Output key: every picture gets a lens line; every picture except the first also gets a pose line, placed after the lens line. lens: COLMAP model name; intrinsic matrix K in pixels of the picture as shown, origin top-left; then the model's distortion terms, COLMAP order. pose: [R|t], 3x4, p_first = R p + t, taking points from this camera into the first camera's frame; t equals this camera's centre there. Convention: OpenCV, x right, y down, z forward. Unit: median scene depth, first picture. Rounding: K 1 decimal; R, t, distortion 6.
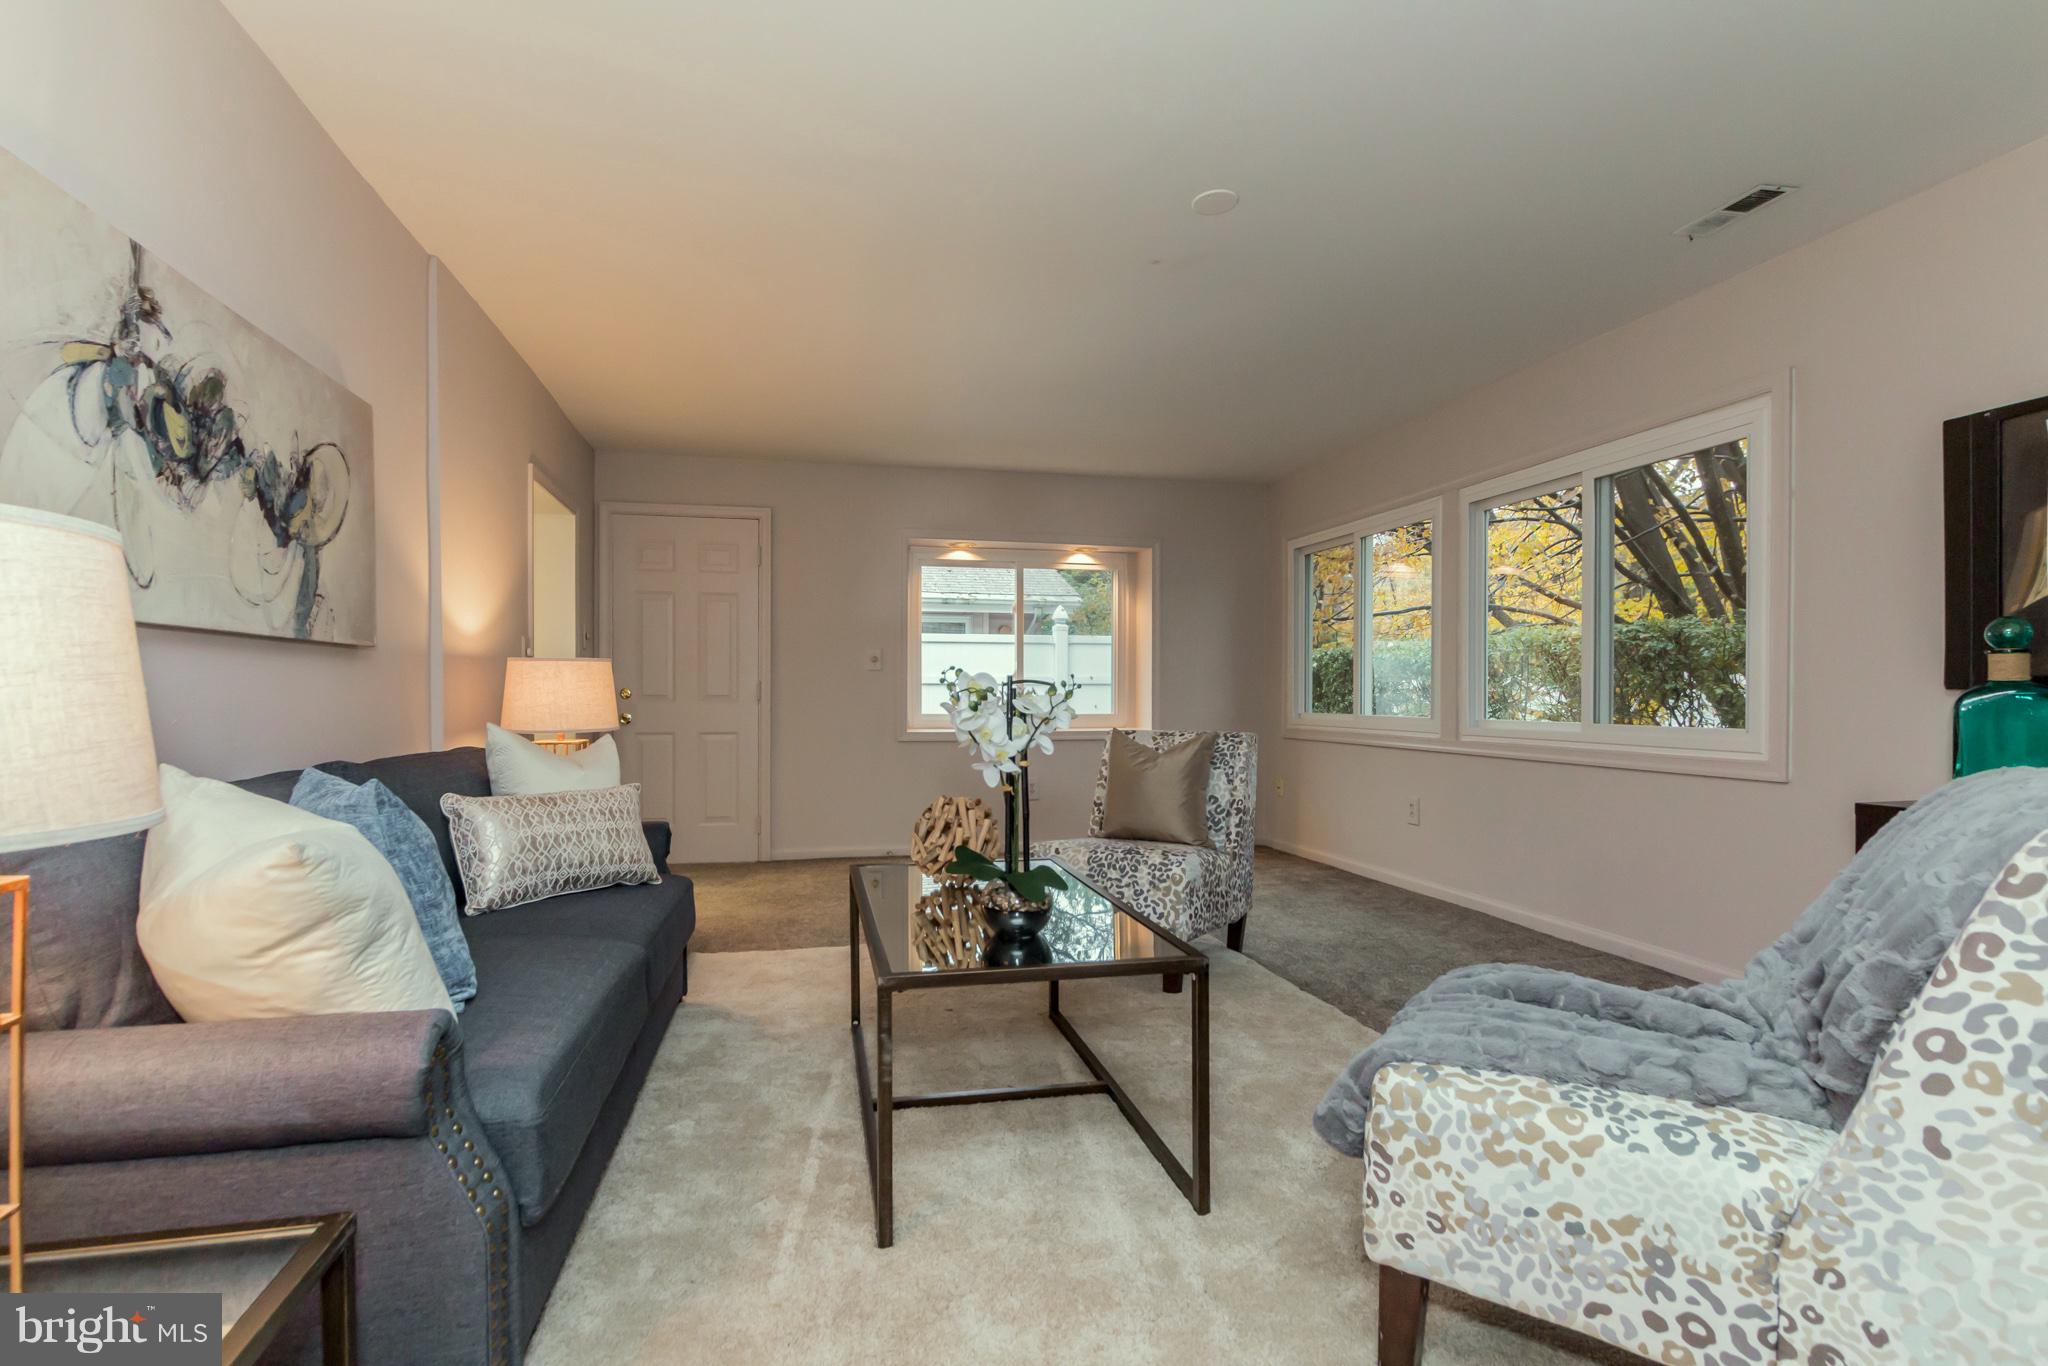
lens RADIAL K [[954.3, 0, 1007.2], [0, 954.3, 727.2], [0, 0, 1]] dist [0.001337, 0.000492]
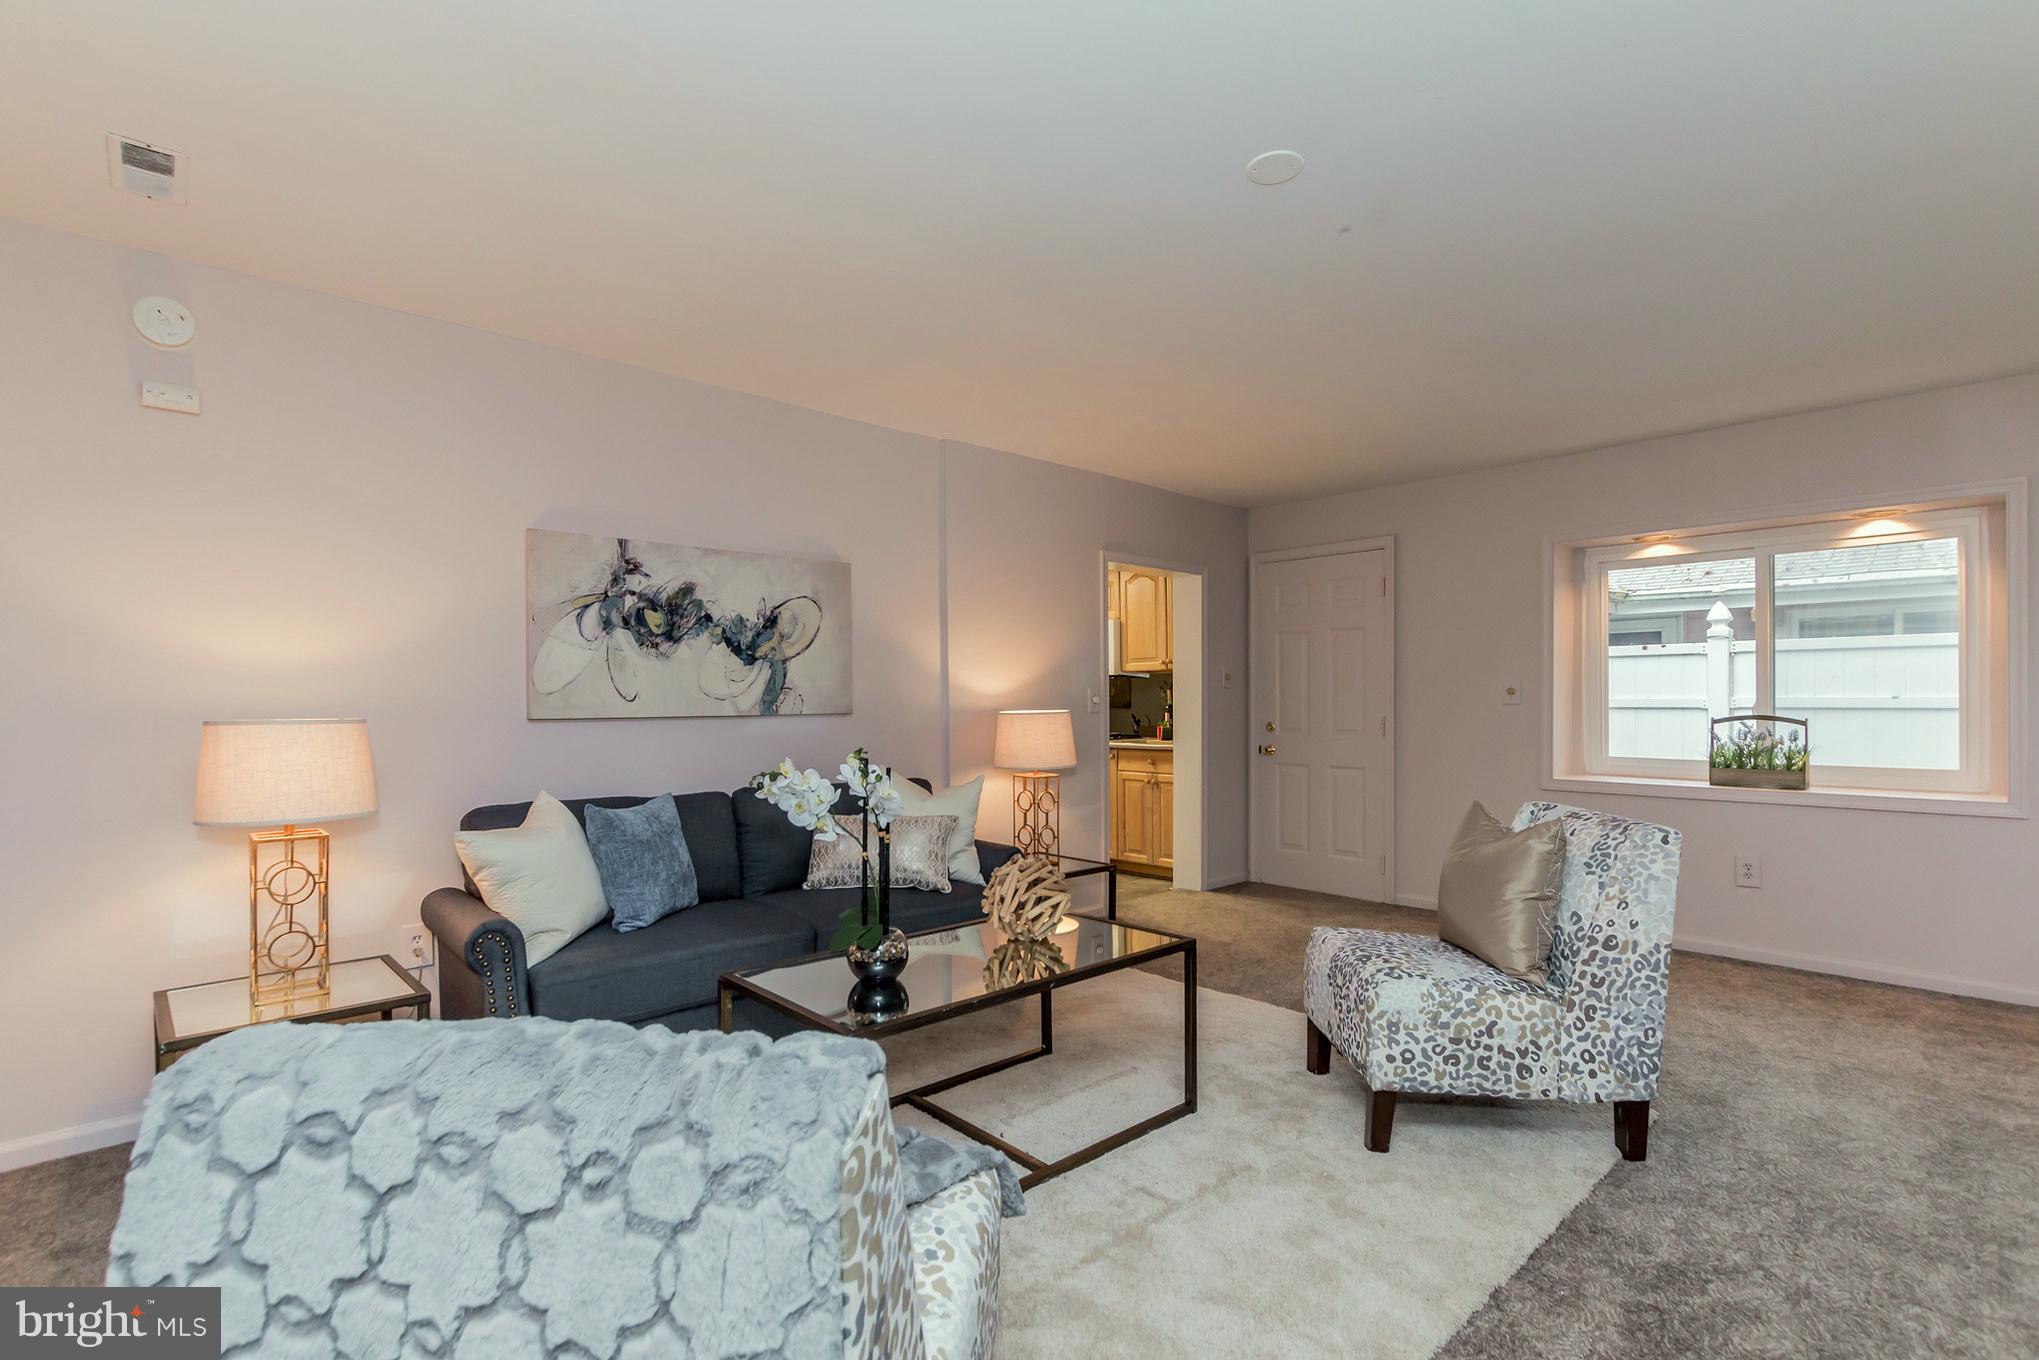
lens RADIAL K [[950.1, 0, 1002.8], [0, 950.1, 724.0], [0, 0, 1]] dist [0.001337, 0.000492]
pose [[0.510604, 0.014605, -0.859692, 1.041970], [-0.023595, 0.999717, 0.002970, -0.098127], [0.859492, 0.018768, 0.510804, 0.516072]]
